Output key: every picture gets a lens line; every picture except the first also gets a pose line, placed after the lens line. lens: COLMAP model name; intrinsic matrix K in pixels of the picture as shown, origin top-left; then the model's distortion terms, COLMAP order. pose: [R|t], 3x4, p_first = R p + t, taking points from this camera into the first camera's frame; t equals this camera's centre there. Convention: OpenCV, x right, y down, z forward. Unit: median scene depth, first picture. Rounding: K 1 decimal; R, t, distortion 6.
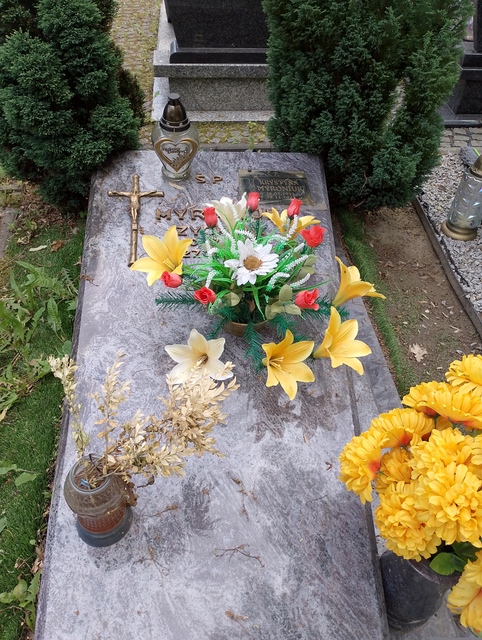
lens RADIAL K [[550.5, 0, 241.0], [0, 550.5, 320.0], [0, 0, 1]] dist [0.045214, -0.018664]
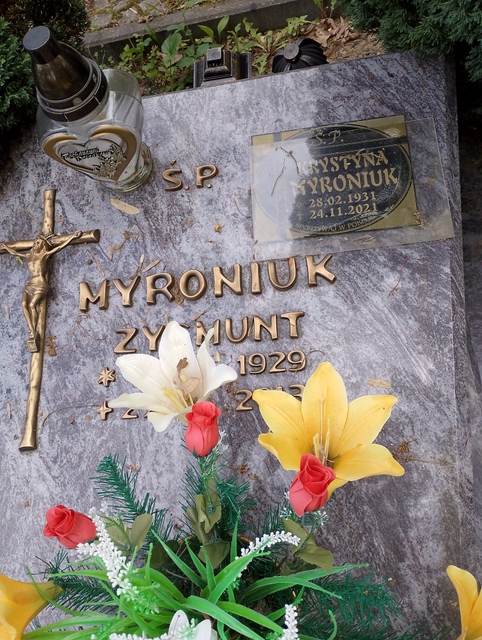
lens RADIAL K [[550.5, 0, 241.0], [0, 550.5, 320.0], [0, 0, 1]] dist [0.045214, -0.018664]
pose [[0.961044, -0.025711, -0.275196, 0.114230], [0.129885, 0.920890, 0.367548, -0.317701], [0.243975, -0.388974, 0.888356, 0.554358]]
